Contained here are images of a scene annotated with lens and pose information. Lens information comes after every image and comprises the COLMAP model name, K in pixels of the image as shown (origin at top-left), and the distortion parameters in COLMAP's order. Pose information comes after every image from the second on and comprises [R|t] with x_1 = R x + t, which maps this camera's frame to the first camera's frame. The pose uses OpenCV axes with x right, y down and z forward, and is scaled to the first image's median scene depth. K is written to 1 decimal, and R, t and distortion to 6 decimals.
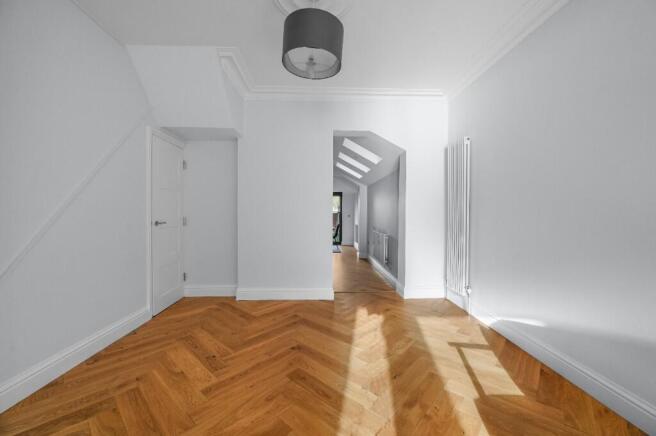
lens RADIAL K [[260.0, 0, 328.9], [0, 260.0, 215.3], [0, 0, 1]] dist [-0.047396, 0.000028]
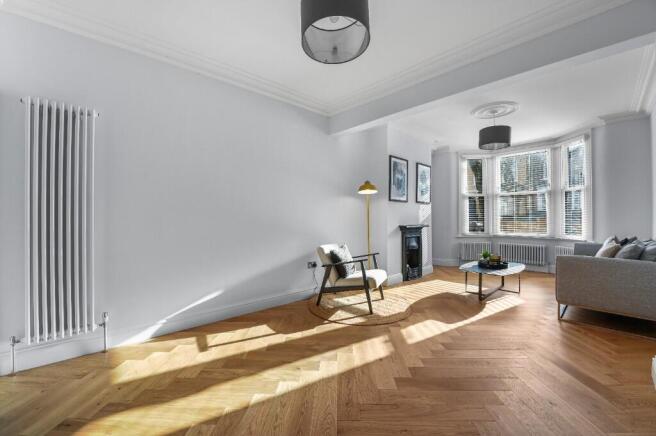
lens RADIAL K [[269.7, 0, 327.0], [0, 269.7, 210.9], [0, 0, 1]] dist [-0.000929, -0.000058]
pose [[-0.657103, 0.006115, 0.753776, -0.399292], [0.001453, 0.999976, -0.006845, -0.007817], [-0.753799, -0.003403, -0.657096, 0.886565]]
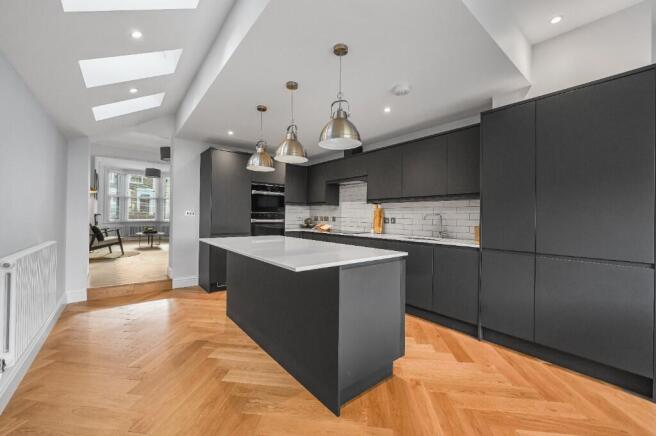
lens RADIAL K [[259.1, 0, 328.0], [0, 259.1, 218.0], [0, 0, 1]] dist [0.001660, 0.000299]
pose [[-0.801872, -0.012030, -0.597375, 0.153499], [-0.023199, 0.999670, 0.011009, 0.023247], [0.597046, 0.022687, -0.801886, 2.527659]]
